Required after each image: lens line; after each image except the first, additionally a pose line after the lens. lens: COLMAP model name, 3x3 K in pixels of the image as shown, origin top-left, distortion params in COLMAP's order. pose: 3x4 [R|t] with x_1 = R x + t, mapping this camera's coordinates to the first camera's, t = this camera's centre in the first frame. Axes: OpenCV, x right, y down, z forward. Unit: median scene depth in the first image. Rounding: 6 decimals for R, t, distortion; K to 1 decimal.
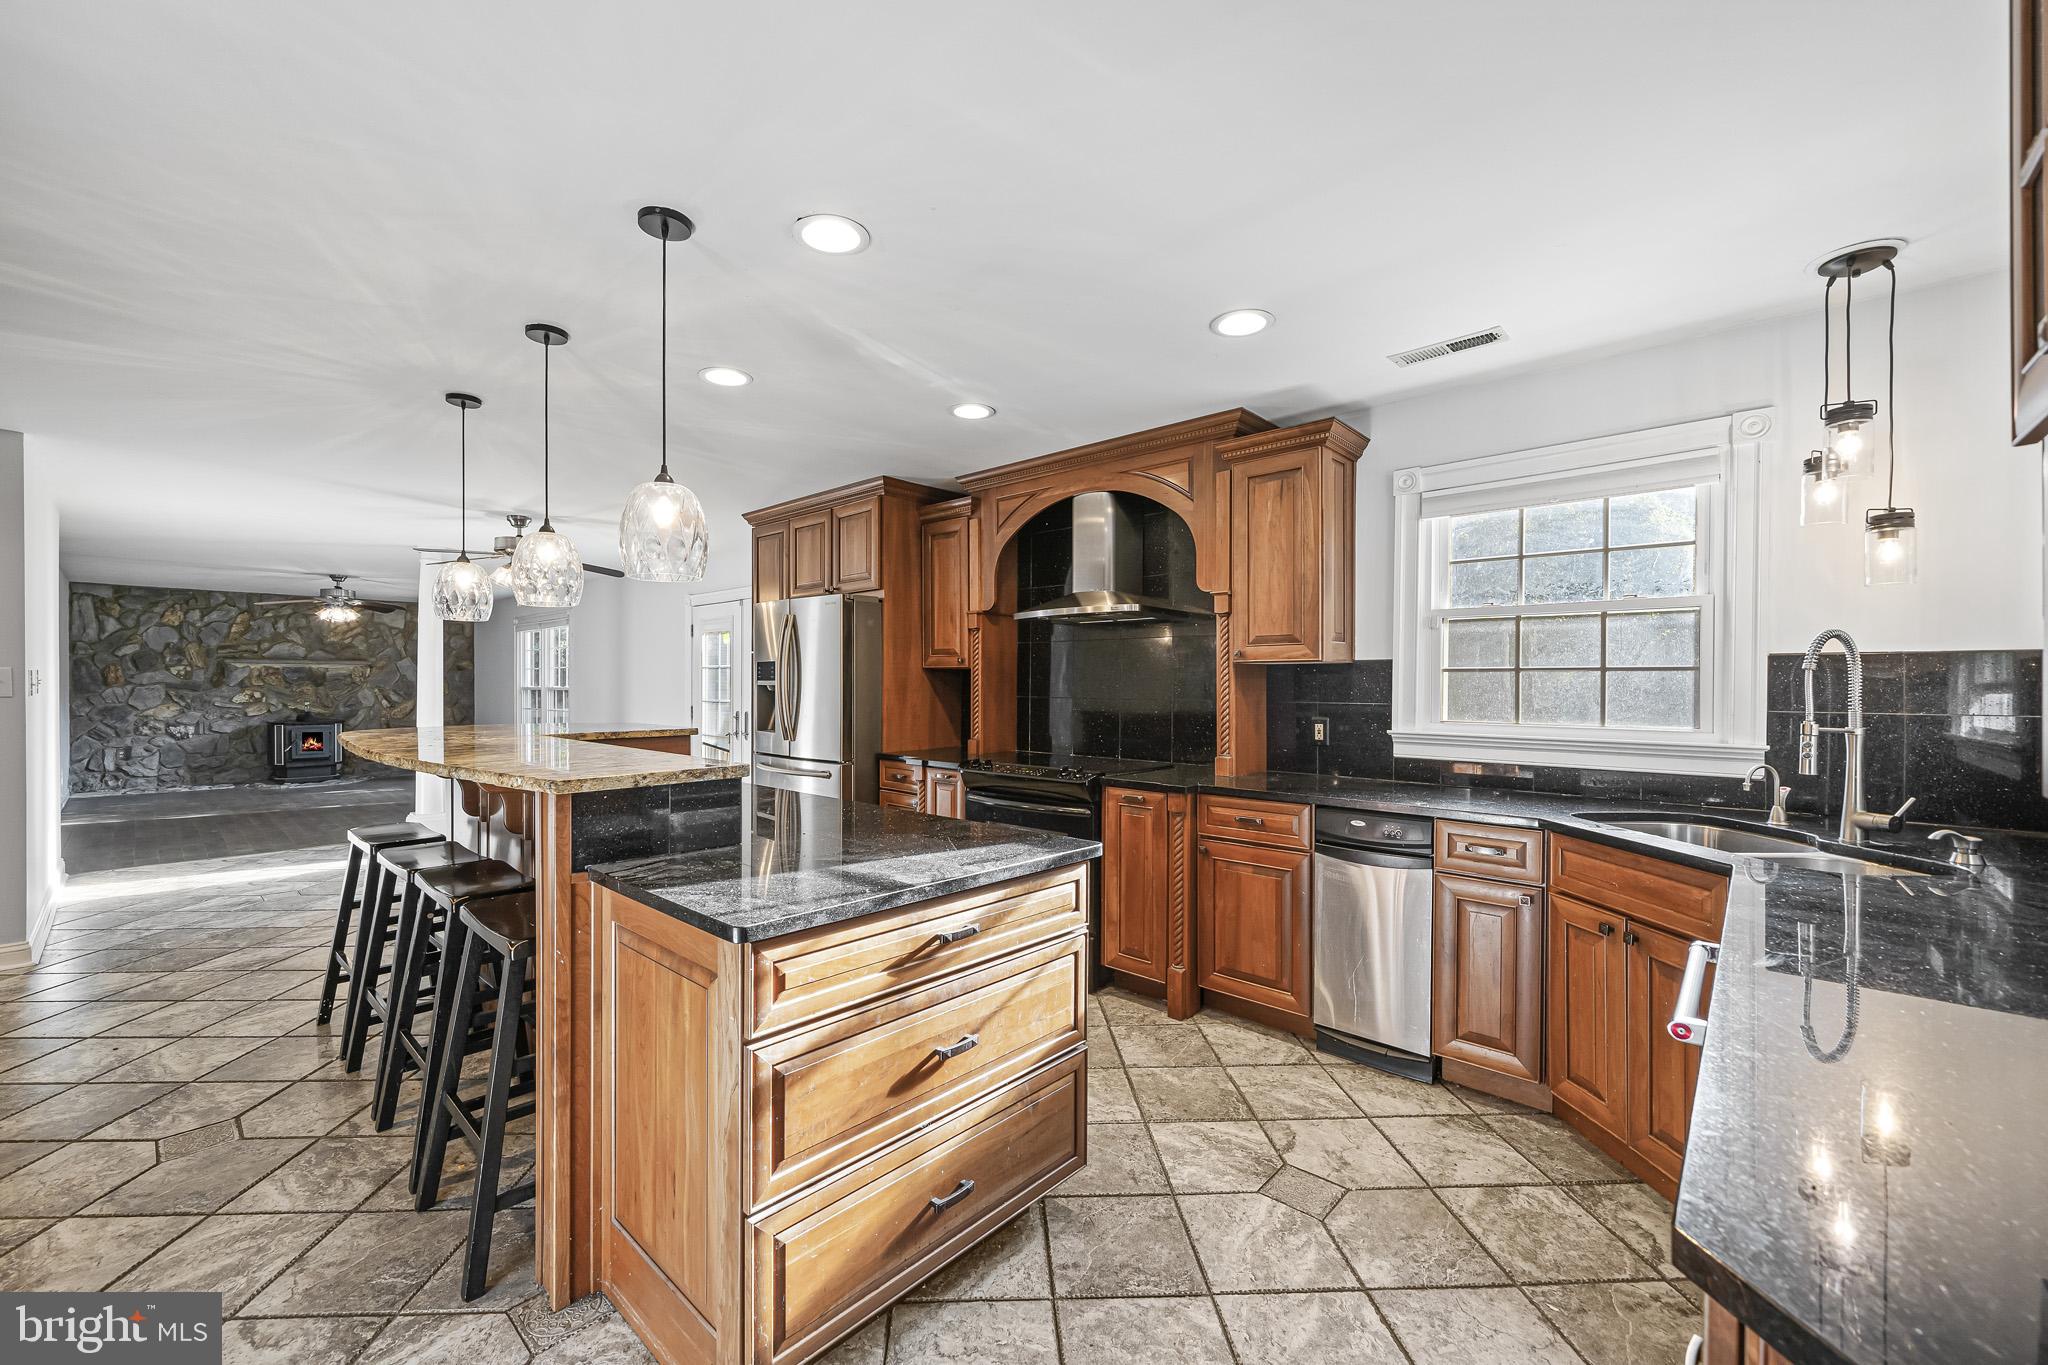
lens RADIAL K [[811.0, 0, 1006.6], [0, 811.0, 687.8], [0, 0, 1]] dist [-0.001384, 0.000001]
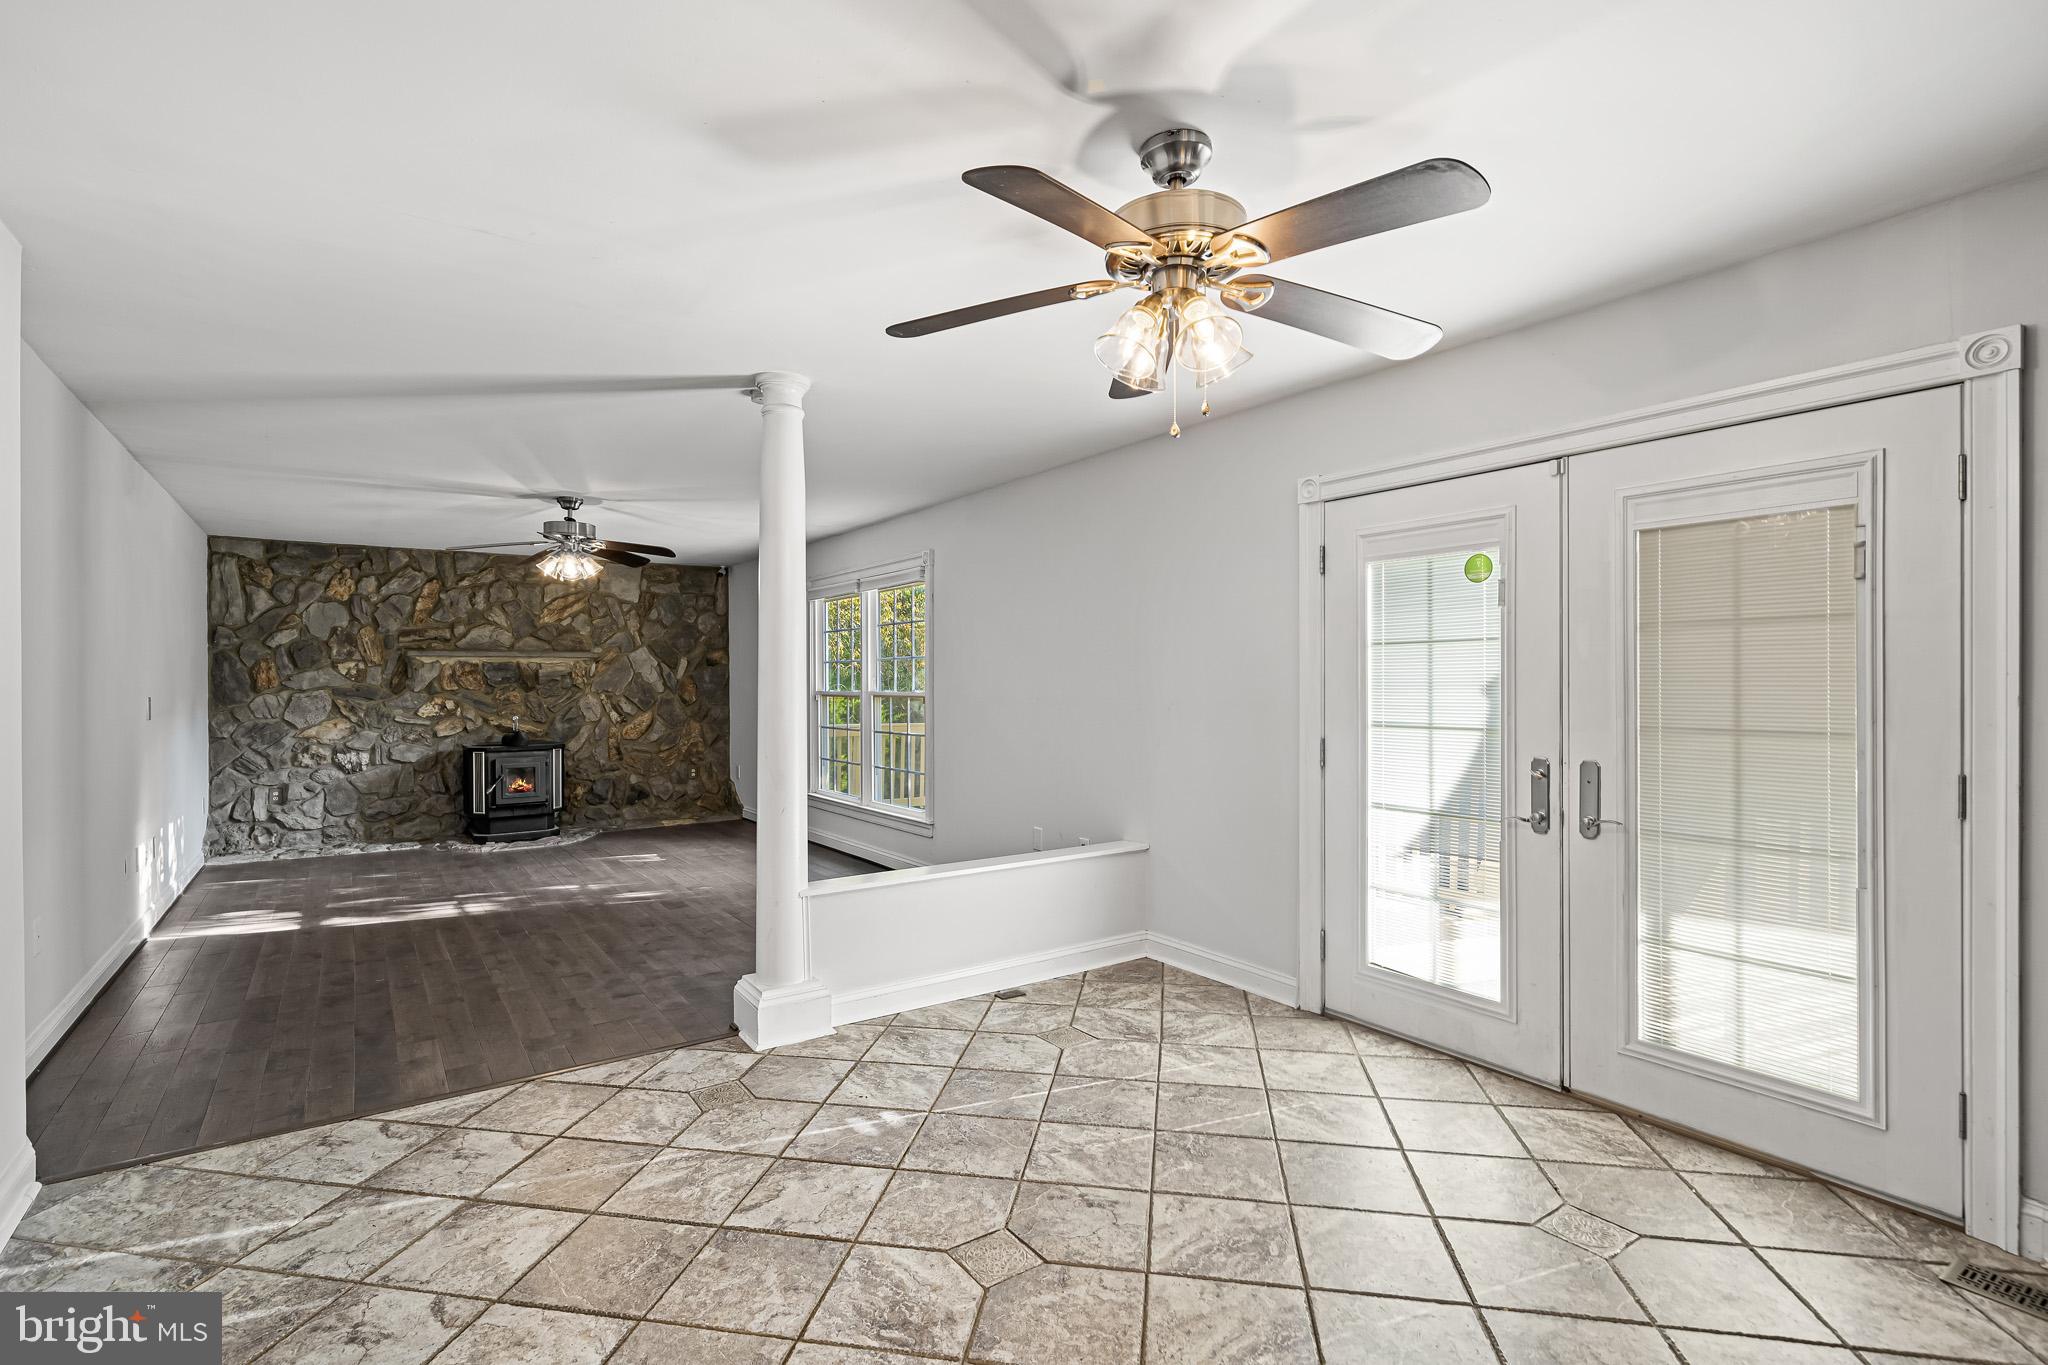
lens RADIAL K [[962.7, 0, 1006.6], [0, 962.7, 681.9], [0, 0, 1]] dist [-0.000122, 0.000196]
pose [[0.975505, -0.006589, -0.219877, -0.325682], [0.005529, 0.999970, -0.005436, -0.003306], [0.219906, 0.004087, 0.975512, 0.351321]]
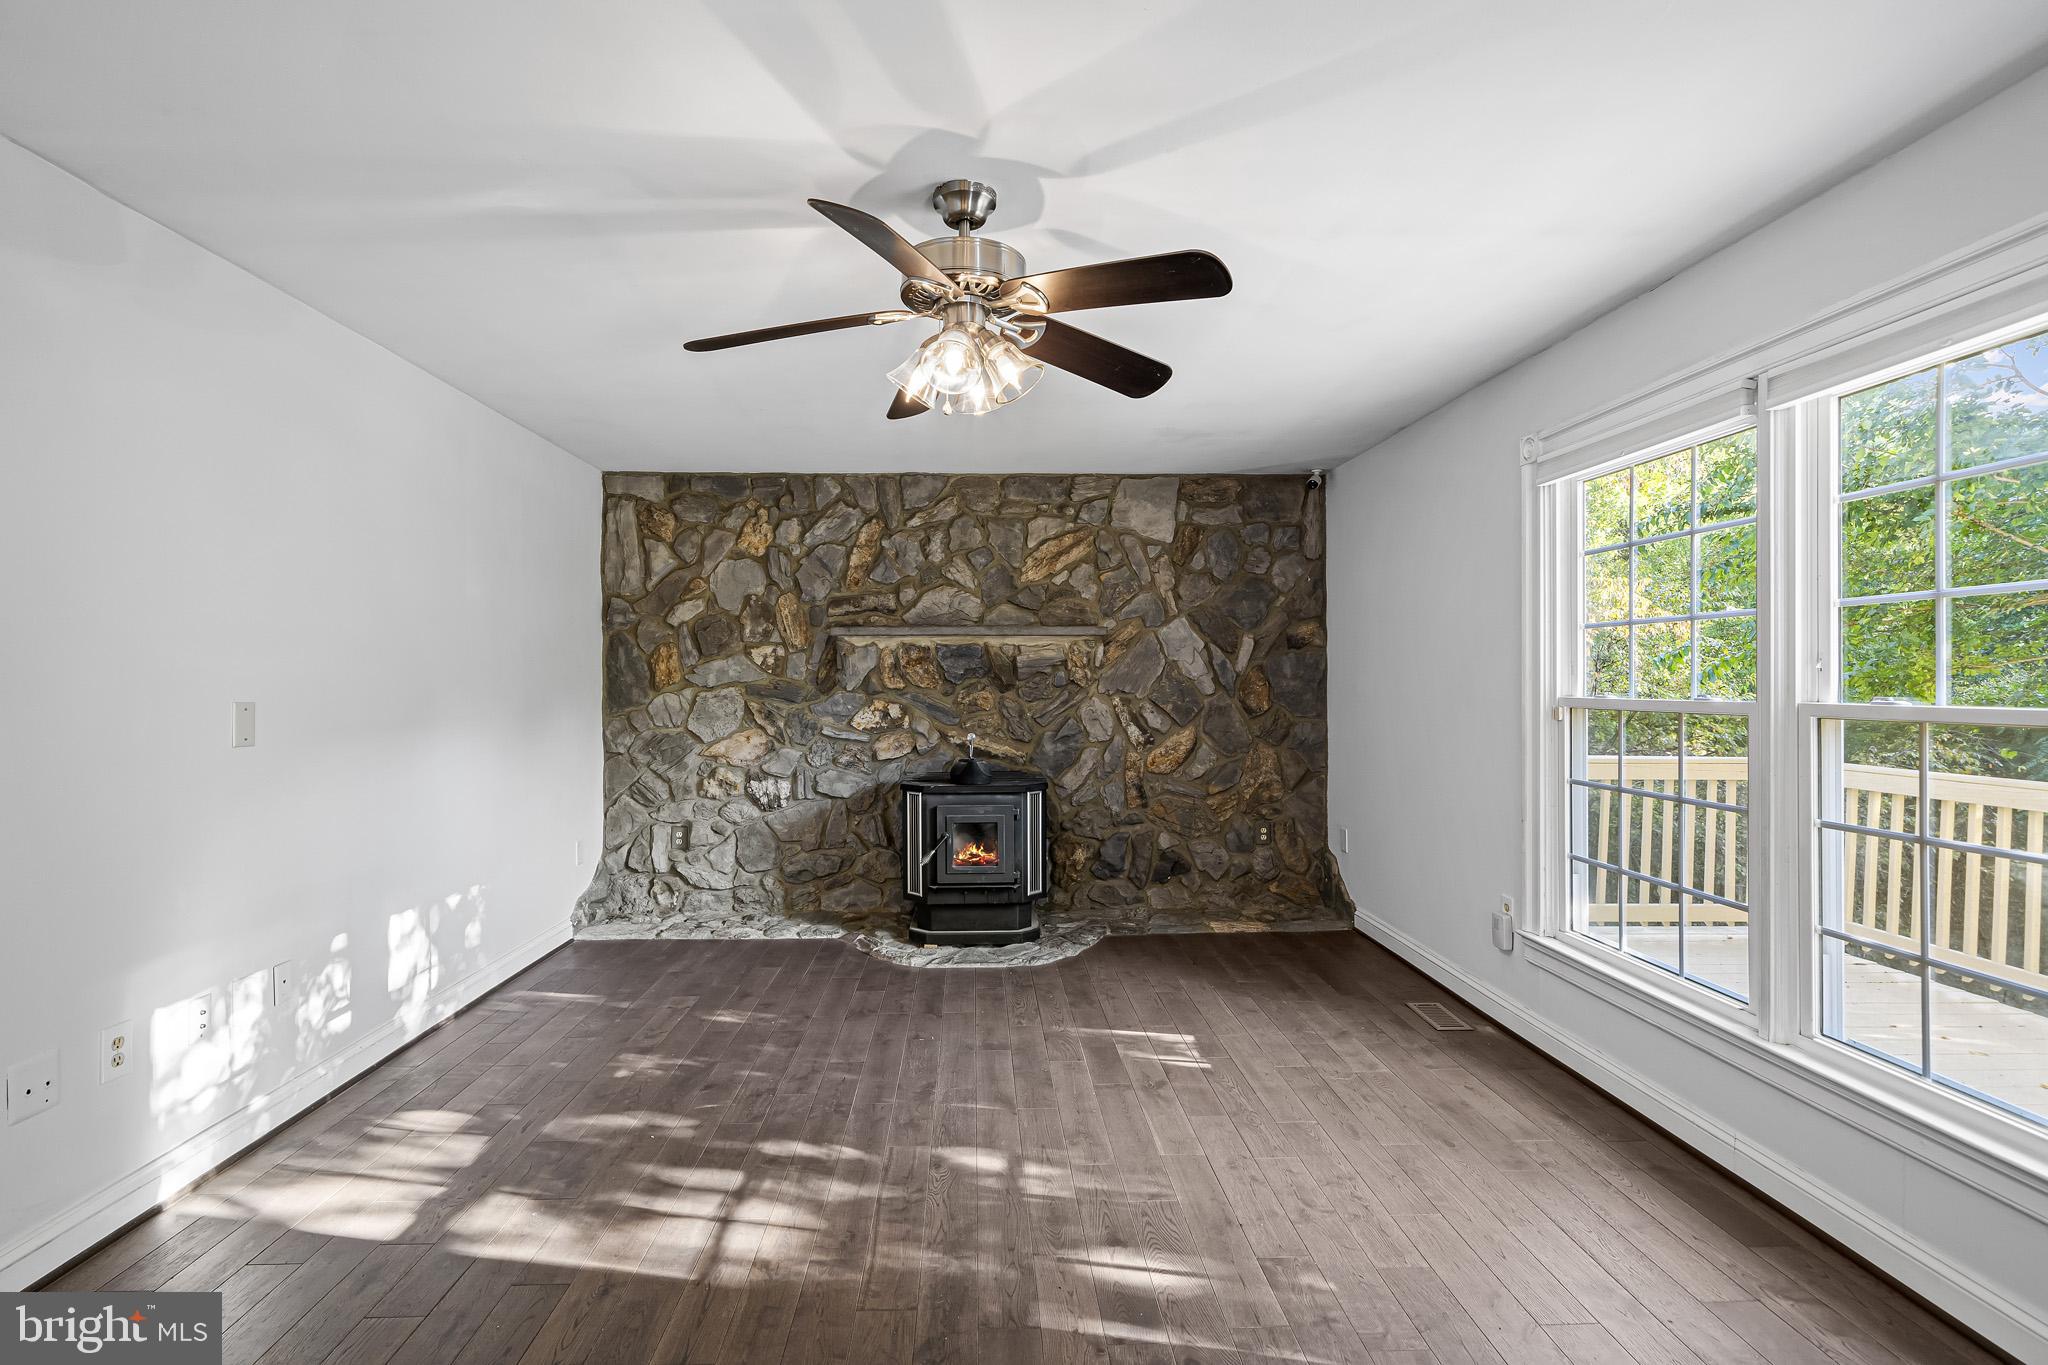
lens RADIAL K [[946.6, 0, 1001.1], [0, 946.6, 682.6], [0, 0, 1]] dist [-0.002828, -0.000675]
pose [[0.701221, -0.003181, -0.712937, -0.556729], [-0.000117, 0.999990, -0.004576, -0.004161], [0.712944, 0.003292, 0.701213, 0.725084]]
